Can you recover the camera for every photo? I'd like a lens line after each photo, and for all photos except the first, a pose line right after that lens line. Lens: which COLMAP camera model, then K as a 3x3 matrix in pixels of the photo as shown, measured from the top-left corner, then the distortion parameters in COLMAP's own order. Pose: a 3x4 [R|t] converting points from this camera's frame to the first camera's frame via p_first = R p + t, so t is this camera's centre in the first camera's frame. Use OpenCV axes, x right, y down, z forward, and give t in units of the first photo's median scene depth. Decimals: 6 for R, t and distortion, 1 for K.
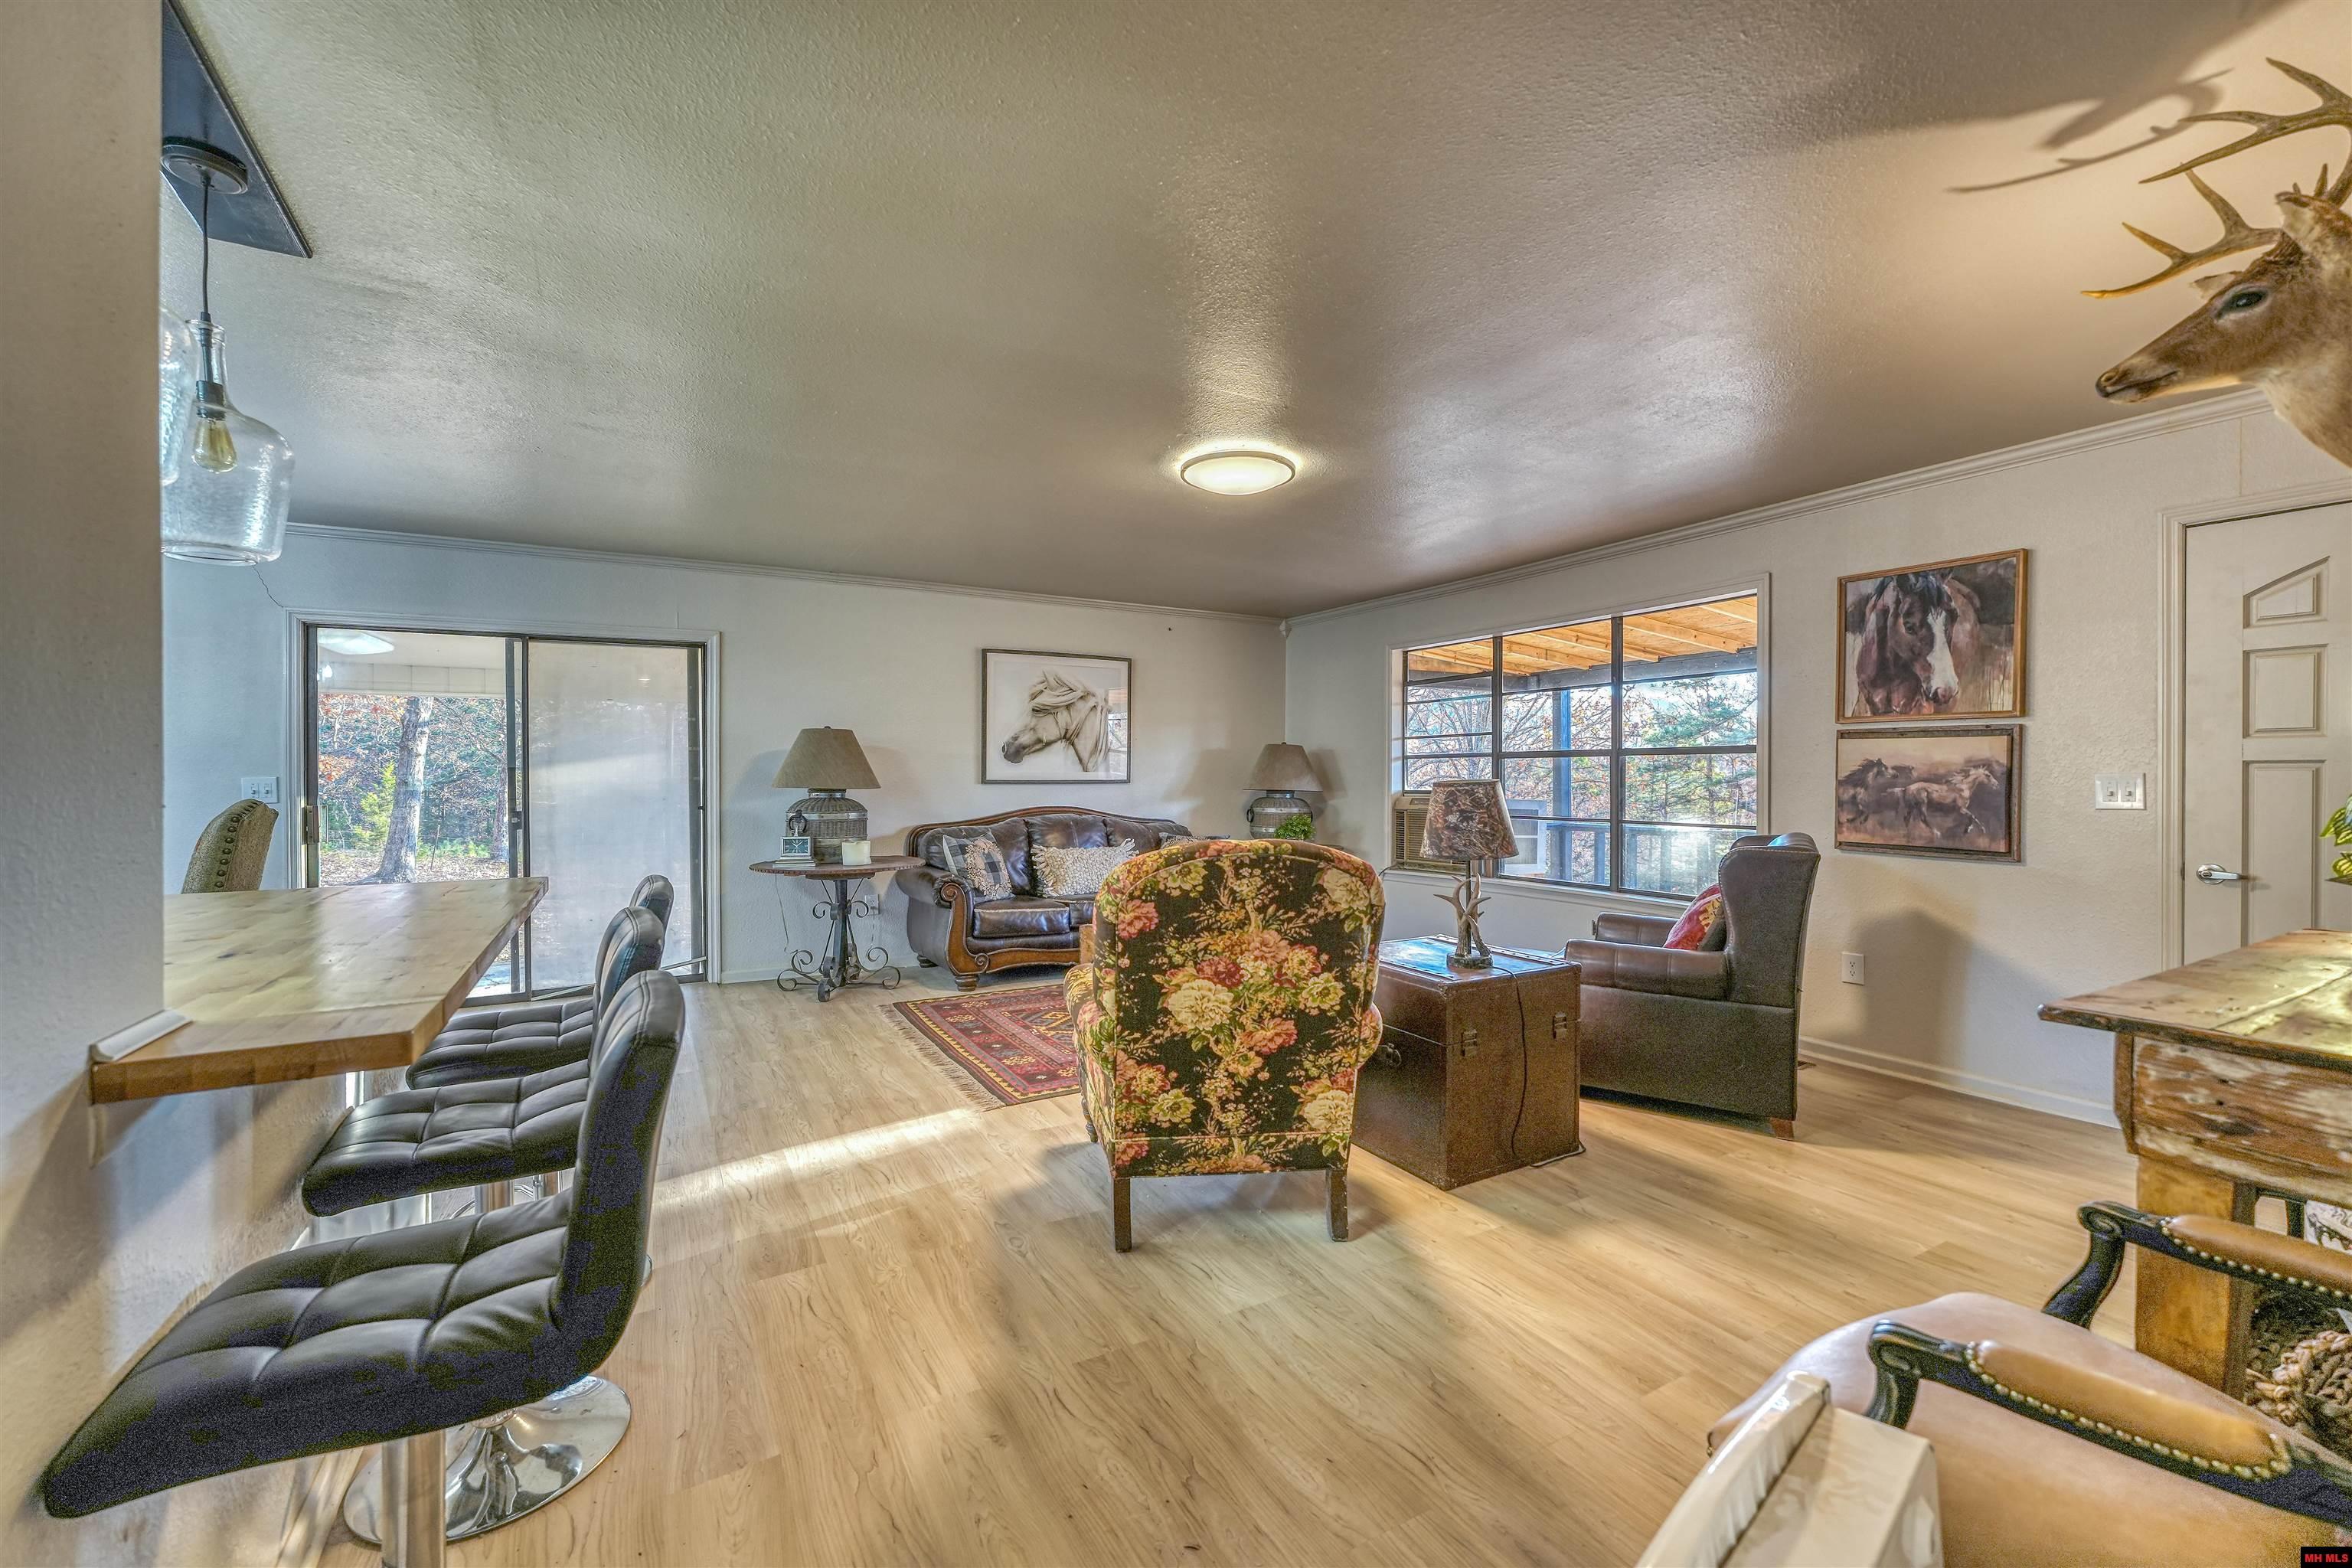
lens RADIAL K [[945.7, 0, 1168.2], [0, 945.7, 773.4], [0, 0, 1]] dist [0.000811, 0.000072]
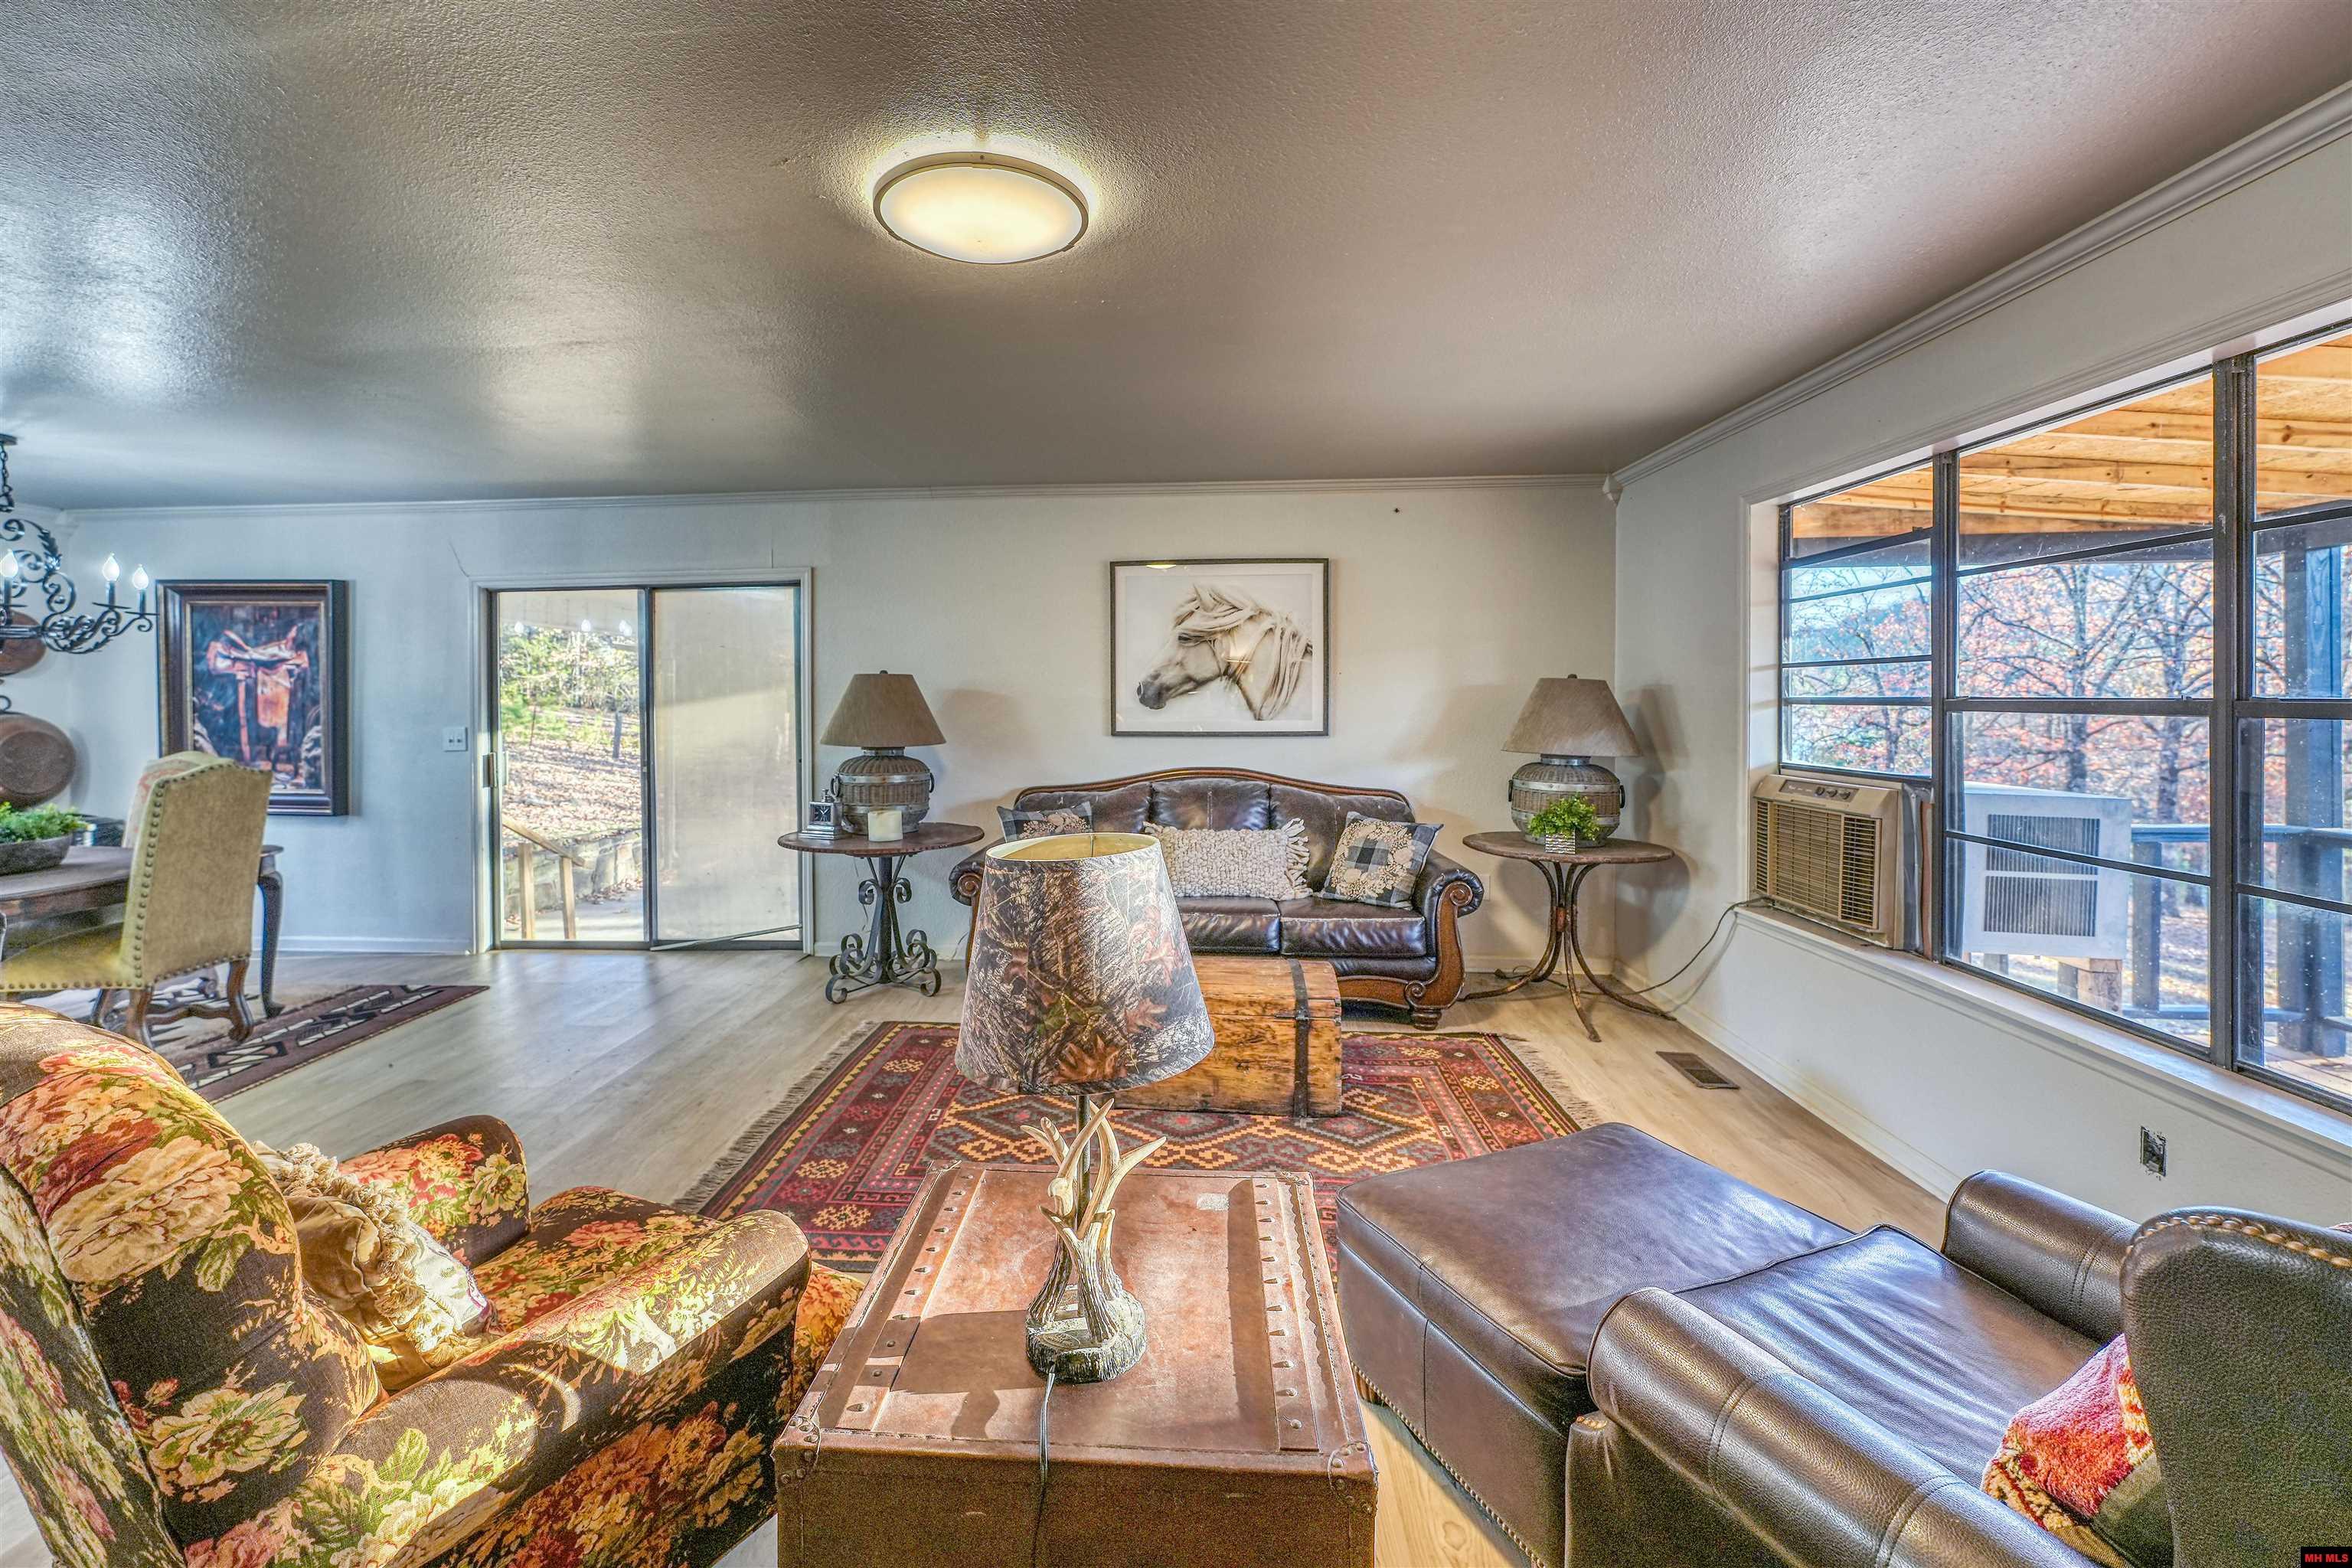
lens RADIAL K [[983.6, 0, 1128.5], [0, 983.6, 701.8], [0, 0, 1]] dist [-0.001202, -0.000019]
pose [[0.828123, 0.001138, -0.560546, 0.306858], [0.005005, 0.999943, 0.009424, -0.028529], [0.560525, -0.010610, 0.828070, 0.391705]]
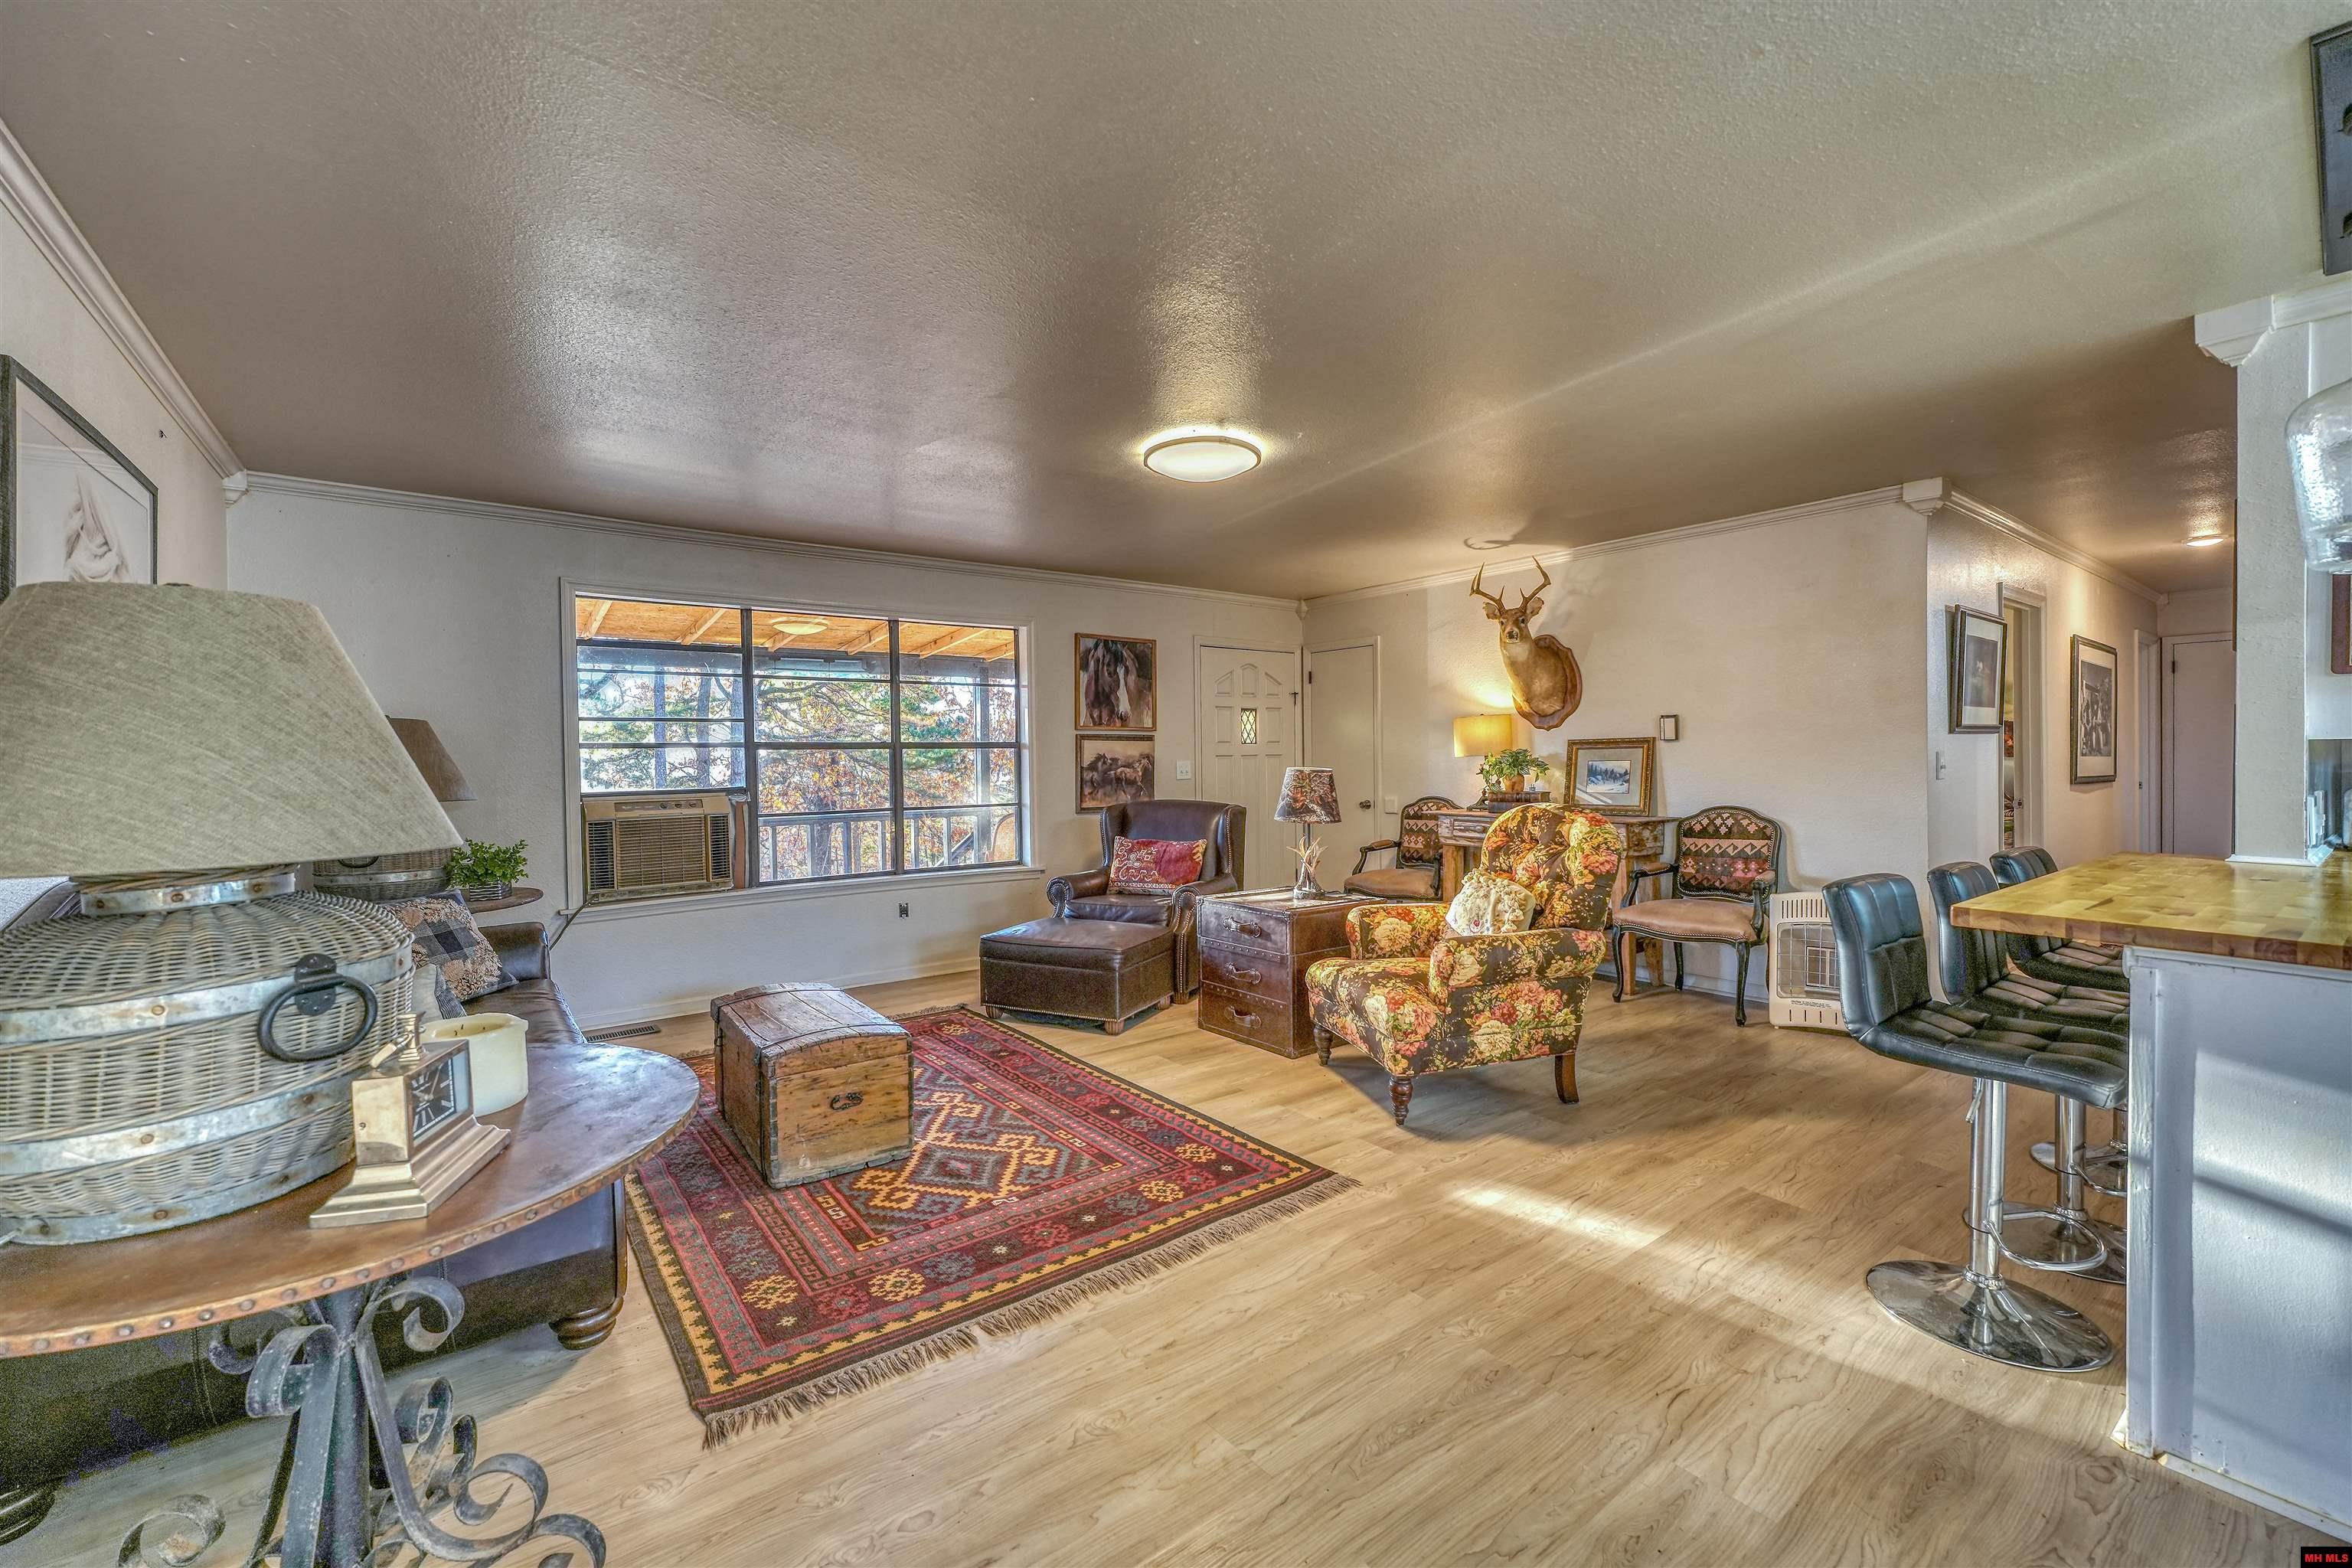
lens RADIAL K [[945.7, 0, 1168.2], [0, 945.7, 773.4], [0, 0, 1]] dist [0.000811, 0.000072]
pose [[-0.124594, -0.017562, 0.992052, -0.603356], [0.008550, 0.999787, 0.018773, -0.007627], [-0.992171, 0.010821, -0.124417, 0.781958]]
